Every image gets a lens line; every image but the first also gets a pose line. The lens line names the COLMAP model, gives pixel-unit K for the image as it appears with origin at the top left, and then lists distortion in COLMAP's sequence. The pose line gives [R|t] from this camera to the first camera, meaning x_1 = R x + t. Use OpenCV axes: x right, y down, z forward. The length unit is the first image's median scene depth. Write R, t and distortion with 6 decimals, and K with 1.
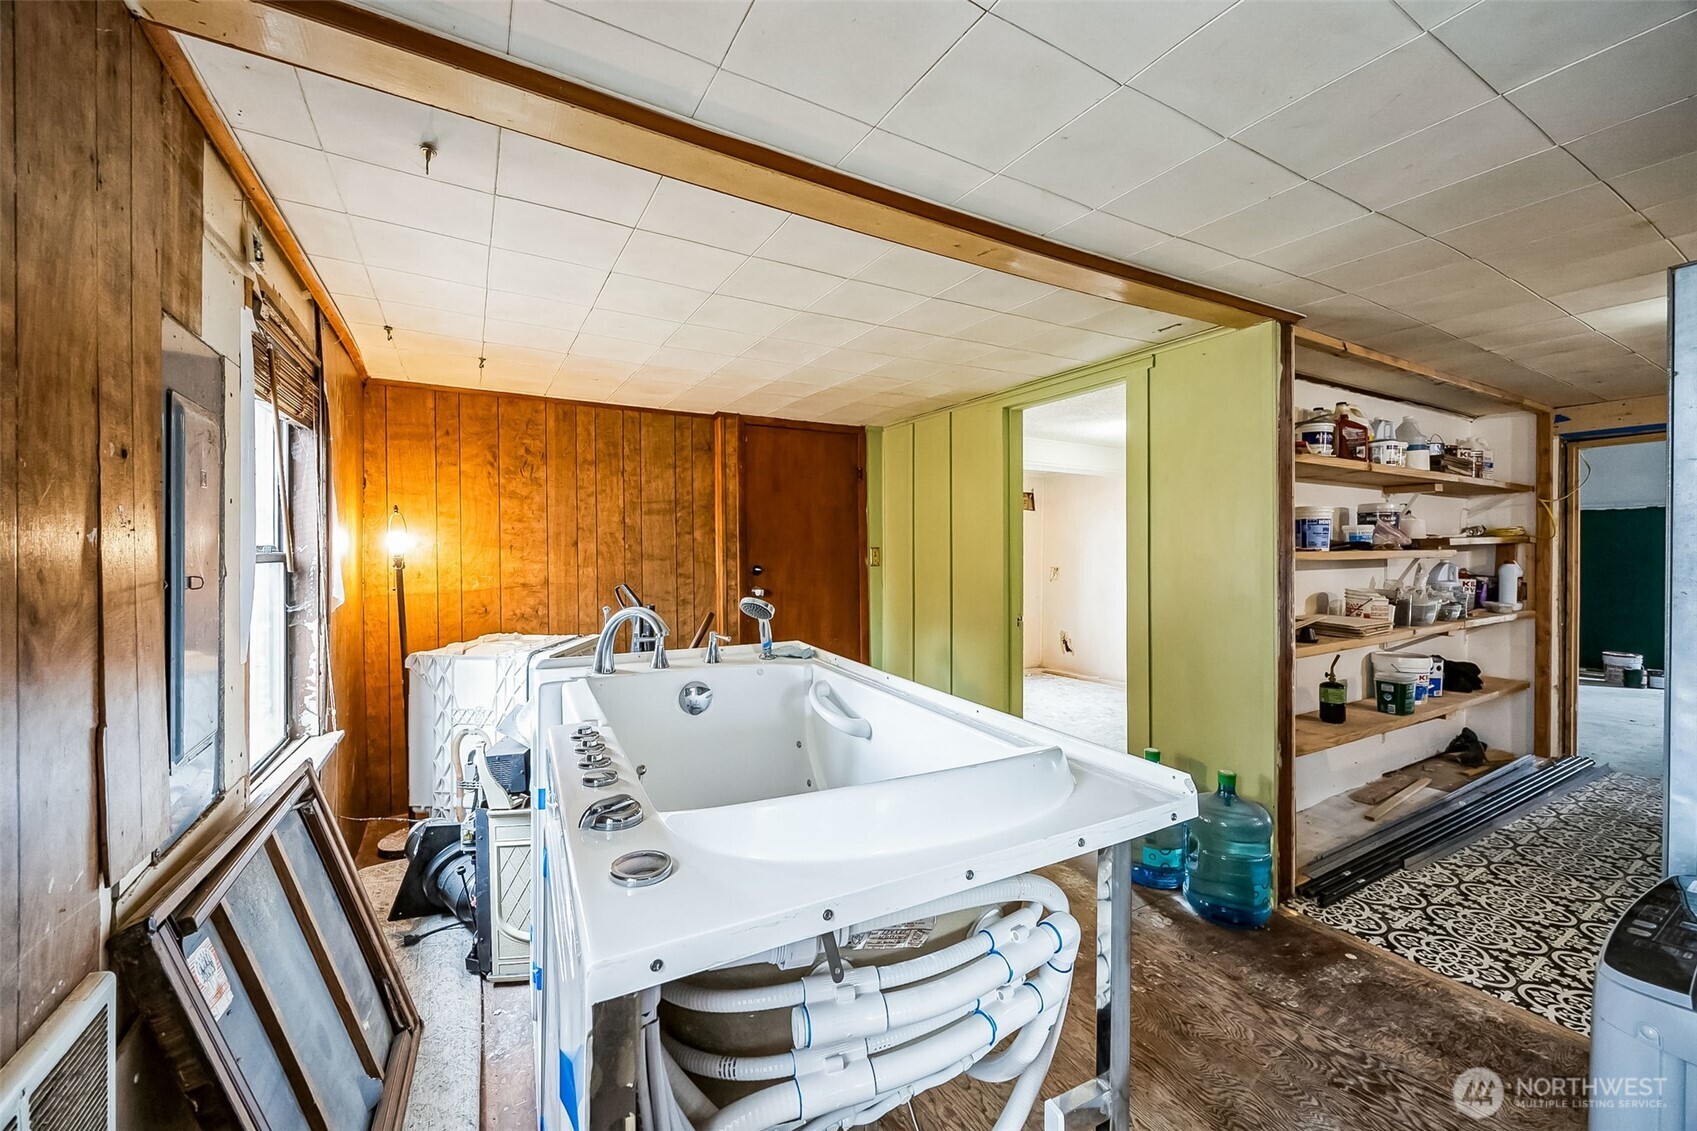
lens RADIAL K [[657.0, 0, 847.0], [0, 657.0, 555.8], [0, 0, 1]] dist [-0.001149, -0.000086]
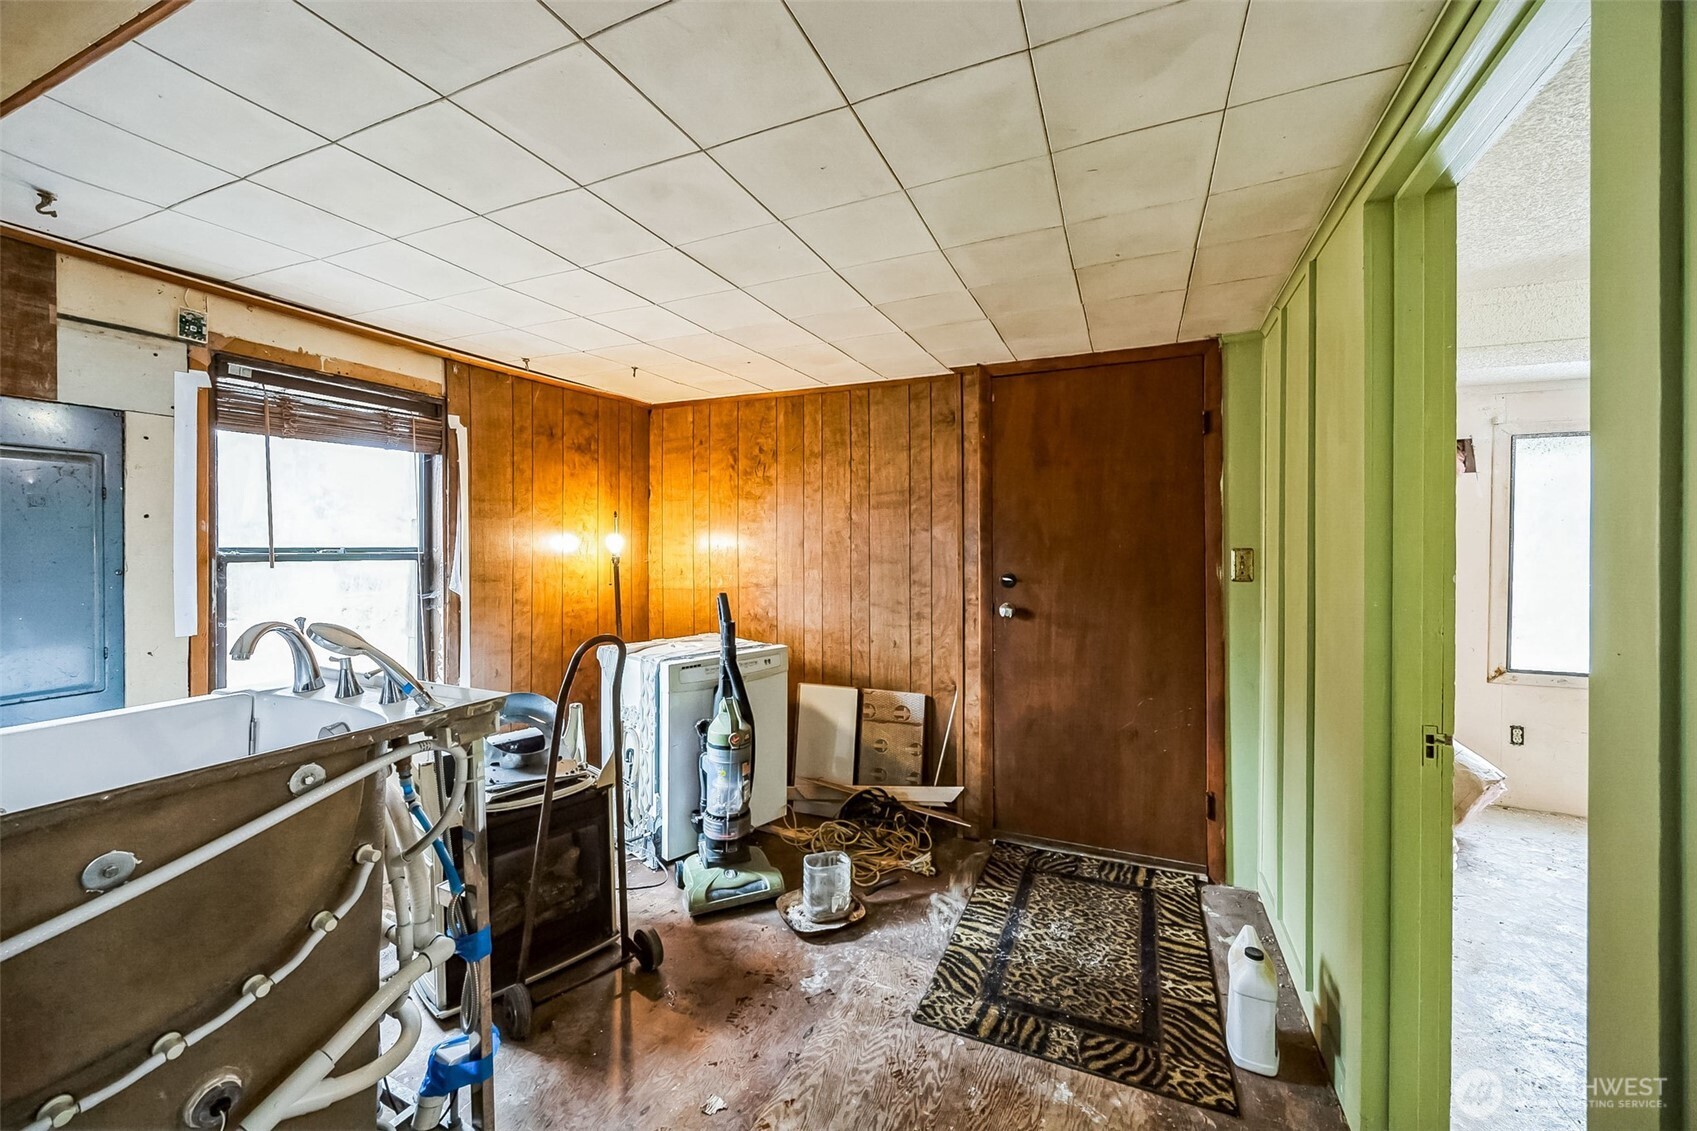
lens RADIAL K [[657.0, 0, 846.7], [0, 657.0, 552.8], [0, 0, 1]] dist [-0.001149, -0.000086]
pose [[0.592902, 0.008979, -0.805225, 0.363079], [-0.009901, 0.999944, 0.003860, -0.009398], [0.805214, 0.005684, 0.592957, 0.482638]]
